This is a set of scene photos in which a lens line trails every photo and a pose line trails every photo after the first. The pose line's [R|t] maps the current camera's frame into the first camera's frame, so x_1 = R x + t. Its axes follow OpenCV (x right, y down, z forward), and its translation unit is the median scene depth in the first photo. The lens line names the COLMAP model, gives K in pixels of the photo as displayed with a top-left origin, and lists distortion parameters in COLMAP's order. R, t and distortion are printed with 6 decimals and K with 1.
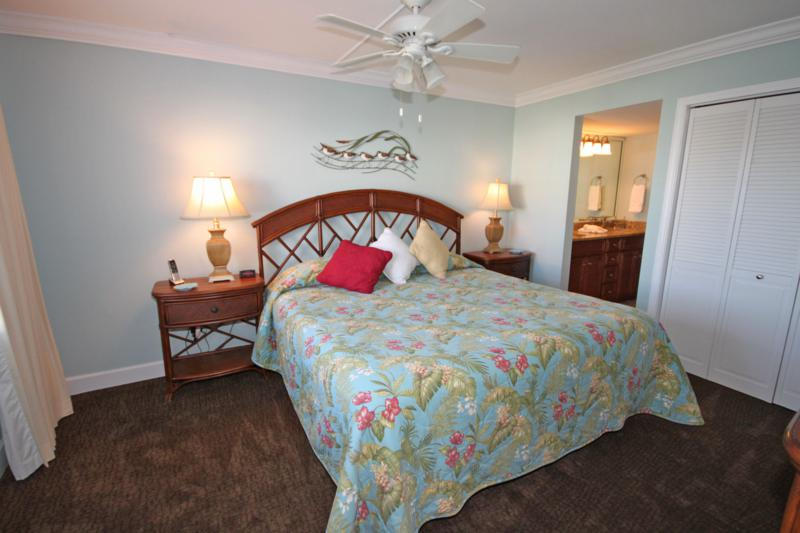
lens RADIAL K [[375.3, 0, 402.5], [0, 375.3, 269.1], [0, 0, 1]] dist [-0.000016, -0.000048]
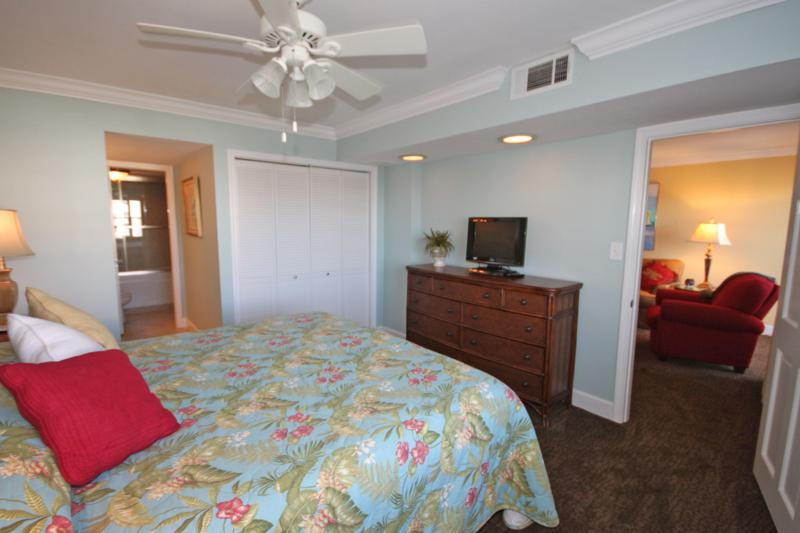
lens RADIAL K [[375.3, 0, 402.5], [0, 375.3, 269.1], [0, 0, 1]] dist [-0.000016, -0.000048]
pose [[-0.192542, -0.126351, 0.973120, -0.719318], [0.184162, 0.969402, 0.162306, -0.198237], [-0.963853, 0.210462, -0.163382, 0.863935]]
